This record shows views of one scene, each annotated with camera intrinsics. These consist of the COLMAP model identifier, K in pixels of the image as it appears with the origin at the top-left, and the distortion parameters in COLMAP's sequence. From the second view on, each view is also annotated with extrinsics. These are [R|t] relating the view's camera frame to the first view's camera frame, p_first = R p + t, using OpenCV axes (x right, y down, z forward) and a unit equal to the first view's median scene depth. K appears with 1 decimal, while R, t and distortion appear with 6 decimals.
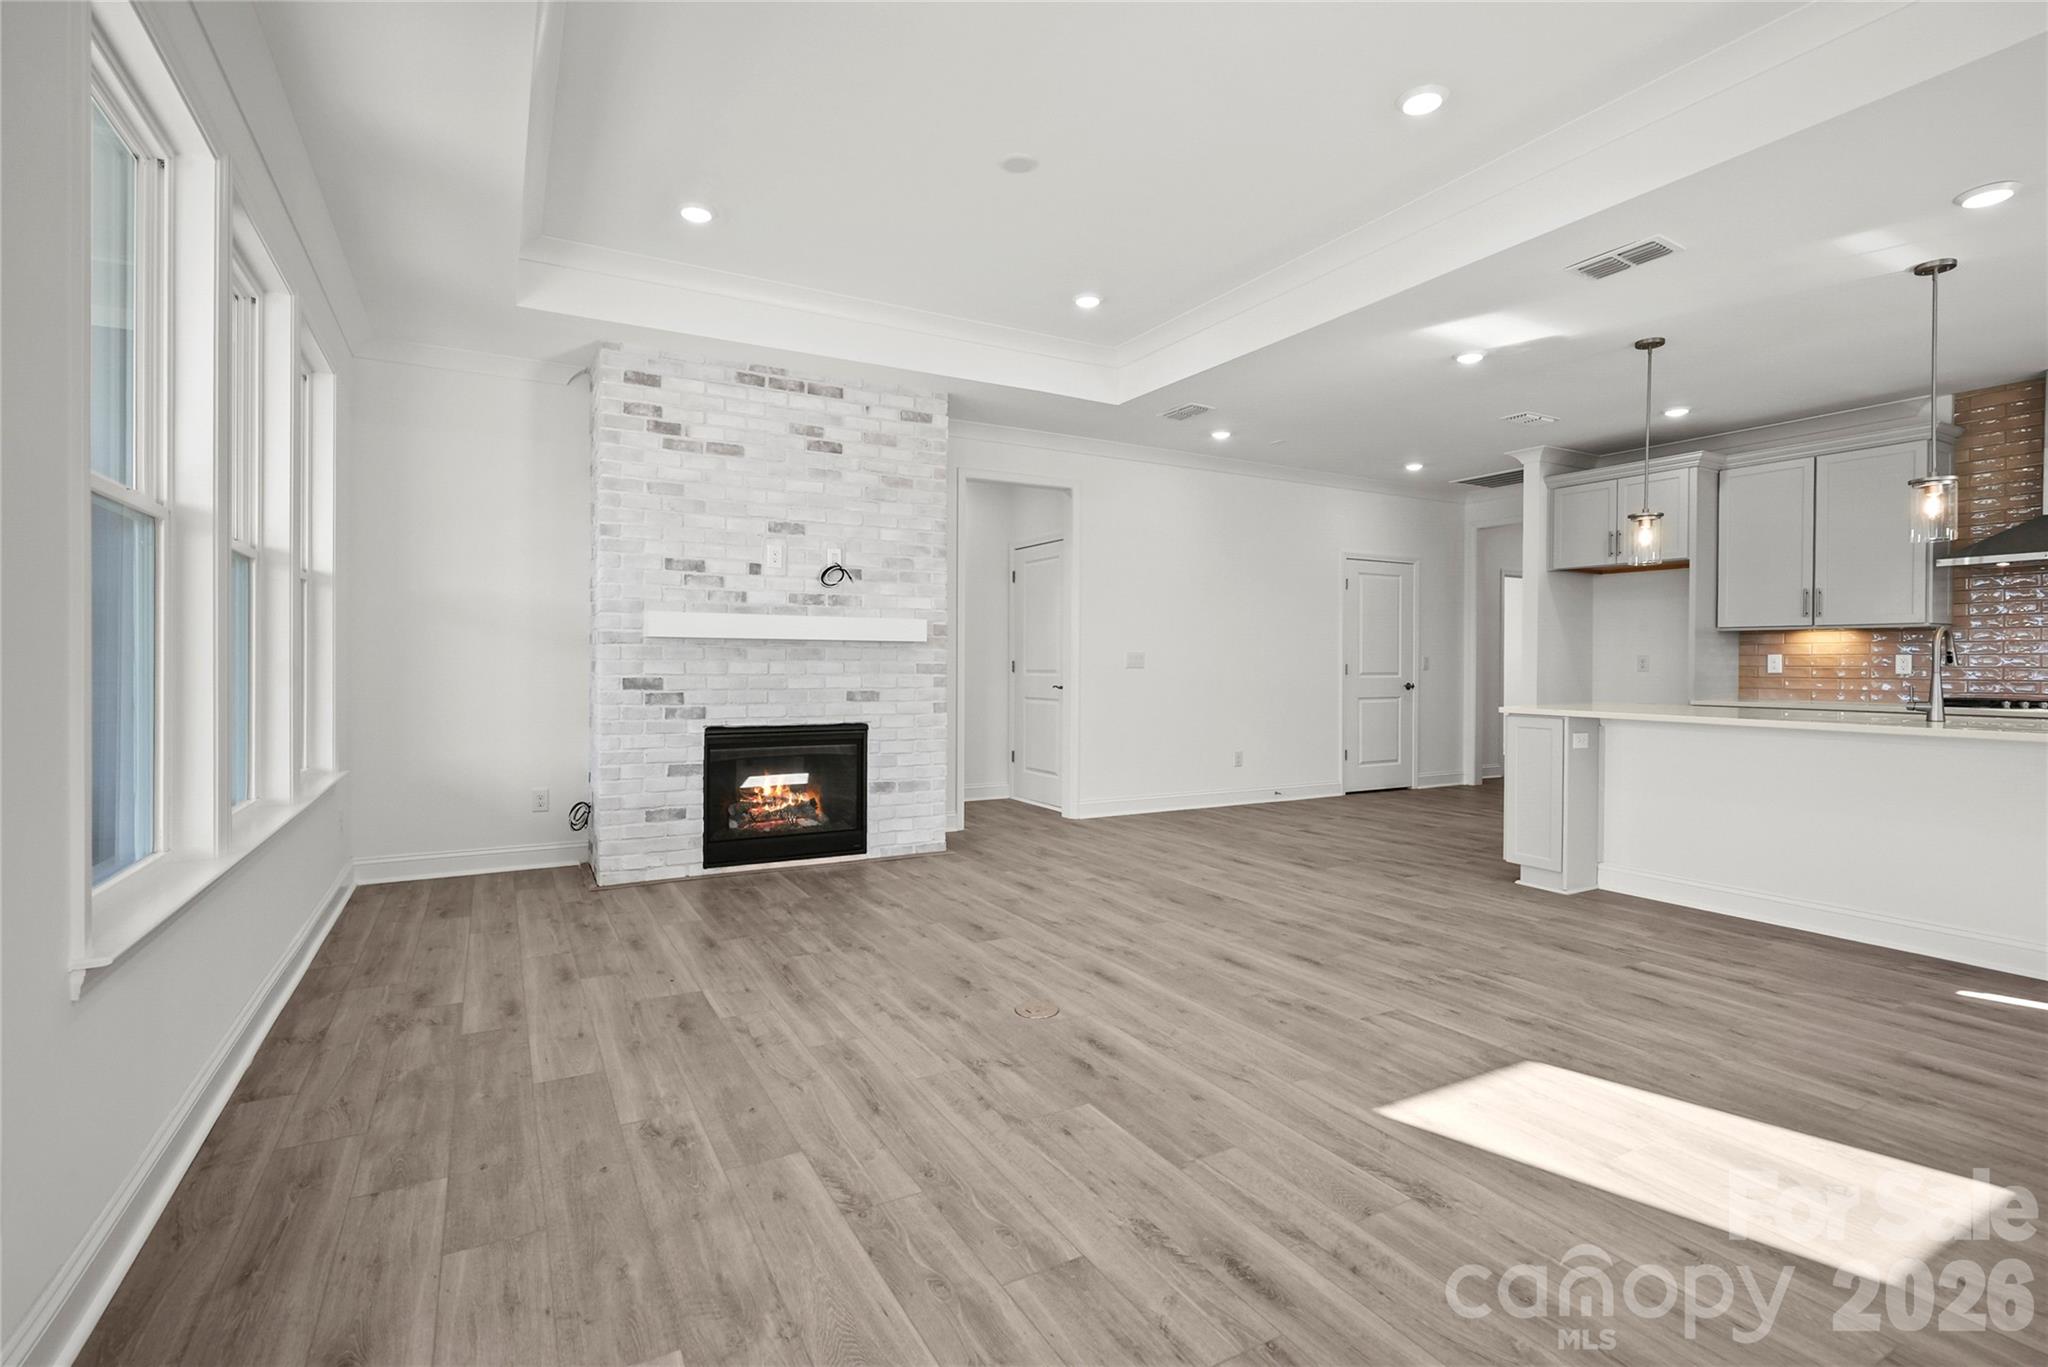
lens RADIAL K [[949.2, 0, 1018.4], [0, 949.2, 665.6], [0, 0, 1]] dist [-0.001834, 0.000975]
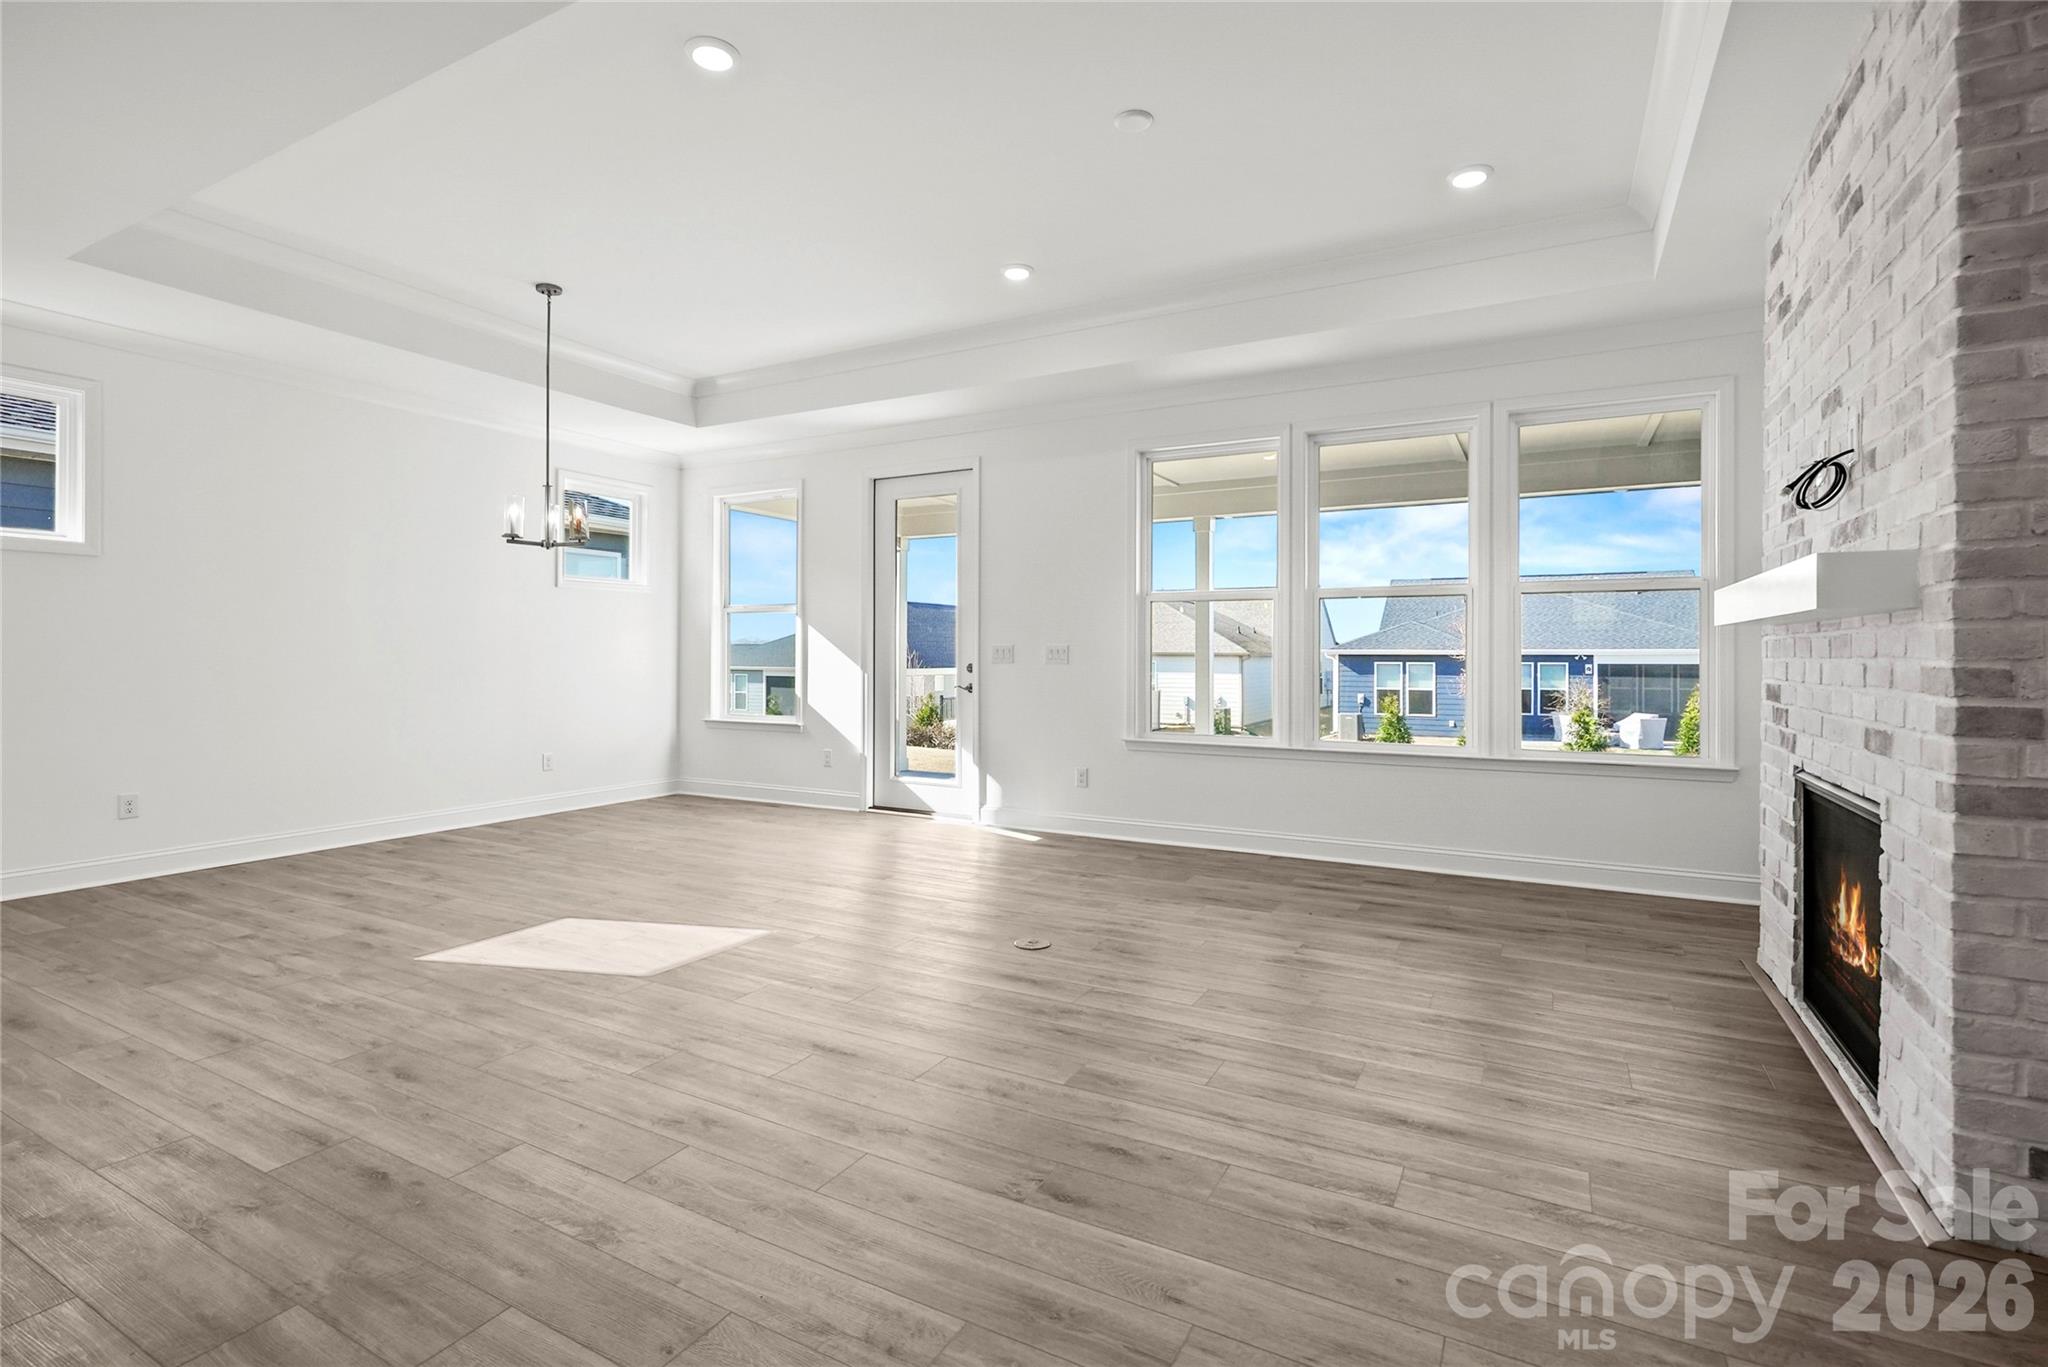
lens RADIAL K [[954.8, 0, 1020.4], [0, 954.8, 651.2], [0, 0, 1]] dist [-0.002115, 0.000199]
pose [[-0.847324, -0.009958, -0.530983, 0.420964], [-0.010243, 0.999945, -0.002408, -0.003755], [0.530977, 0.003398, -0.847379, 1.246899]]
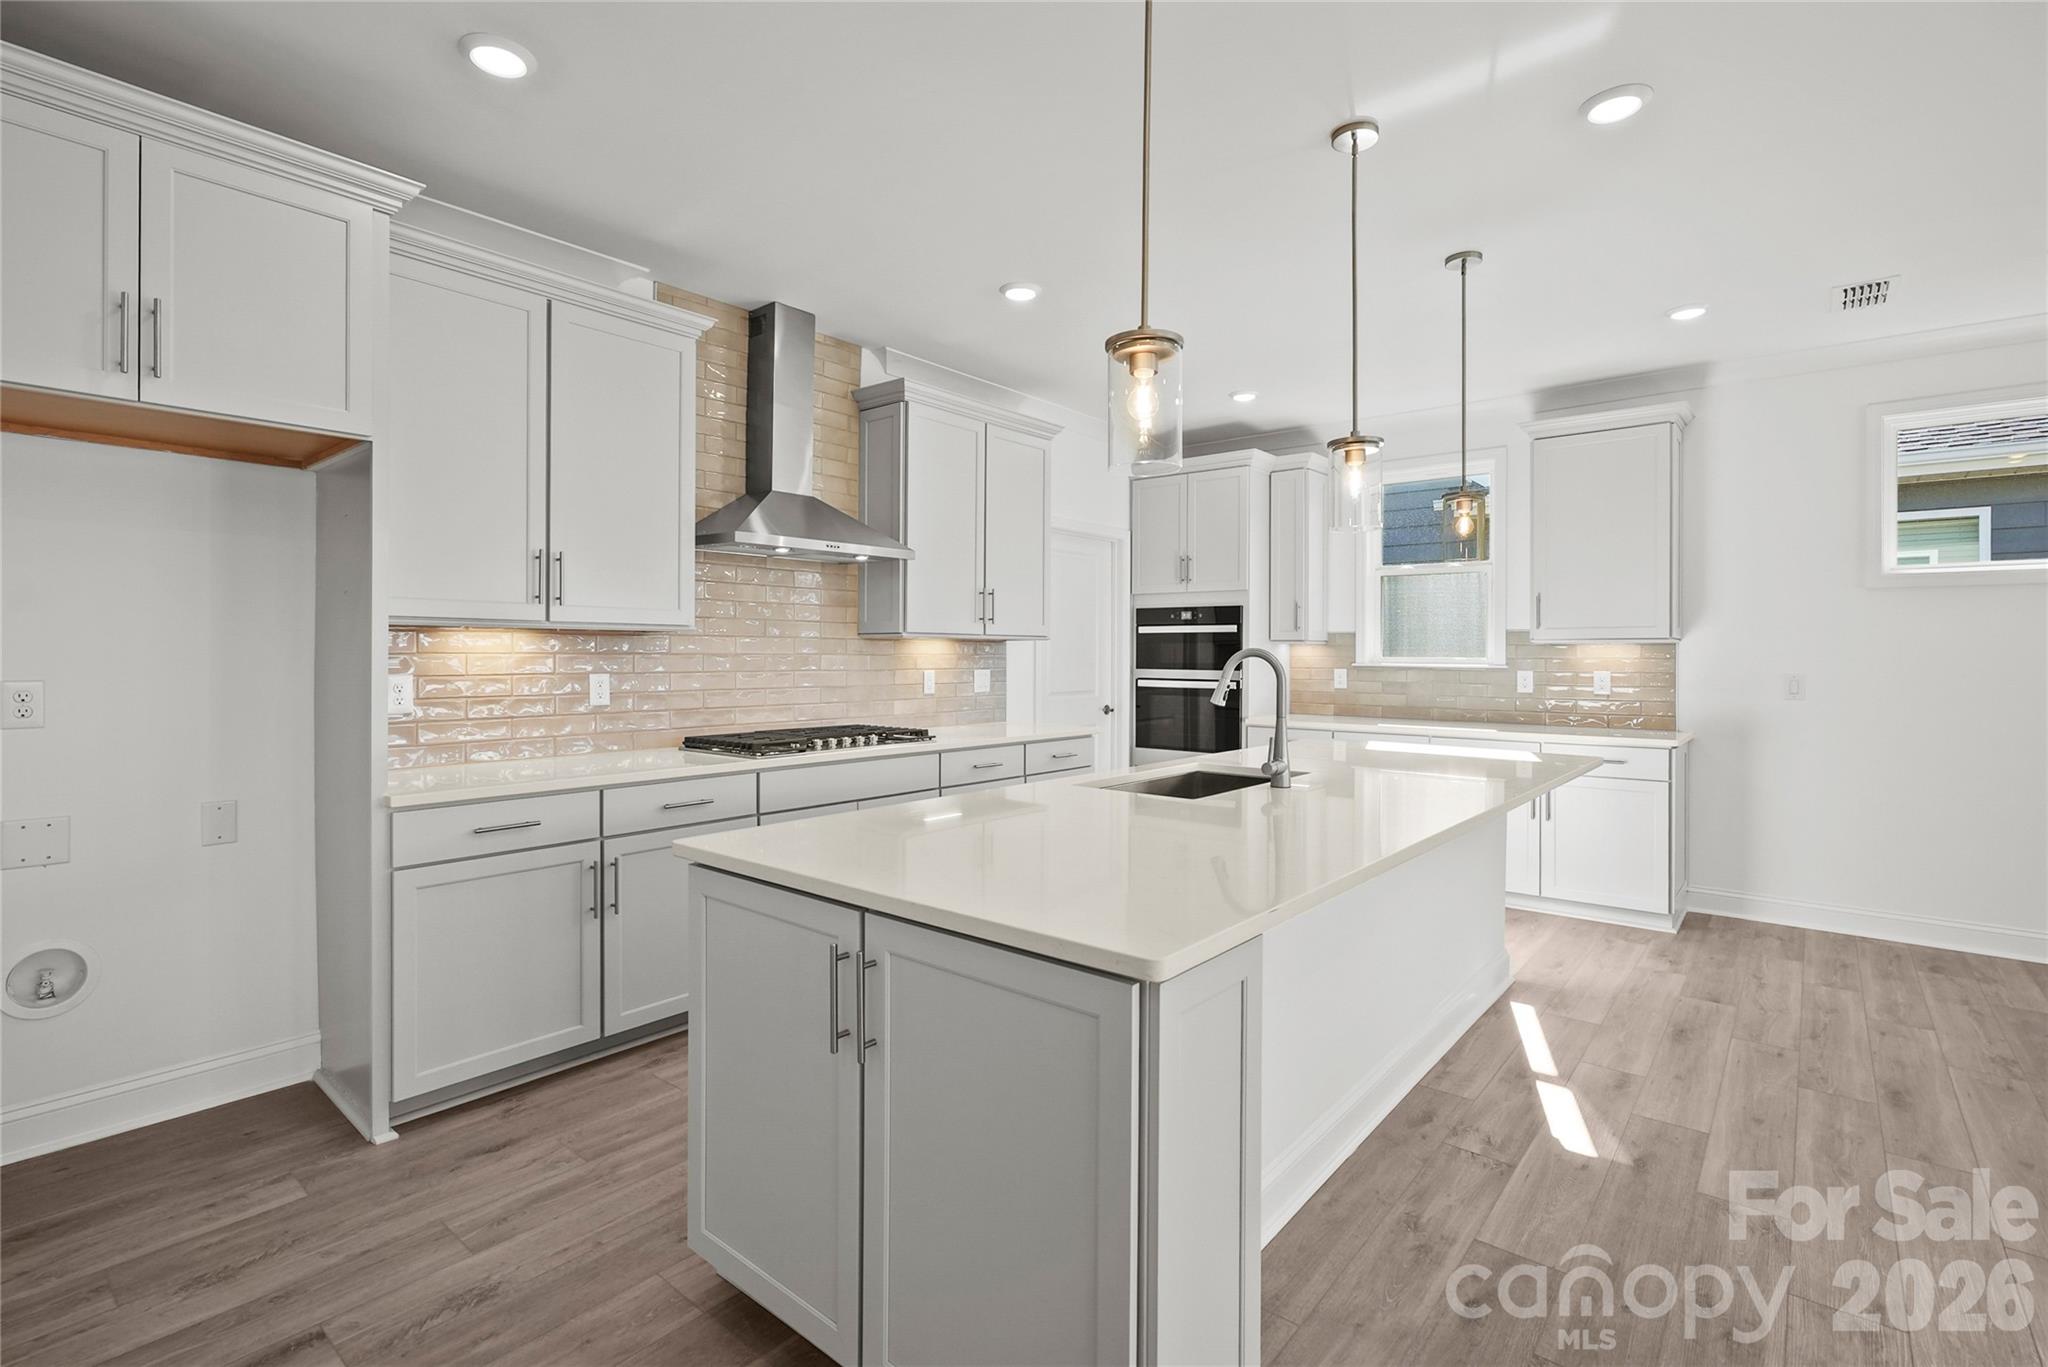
lens RADIAL K [[952.3, 0, 1020.0], [0, 952.3, 655.6], [0, 0, 1]] dist [-0.003487, 0.000069]
pose [[-0.355722, -0.007200, 0.934564, 0.296677], [-0.001834, 0.999974, 0.007006, -0.032111], [-0.934590, 0.000778, -0.355726, 1.104579]]
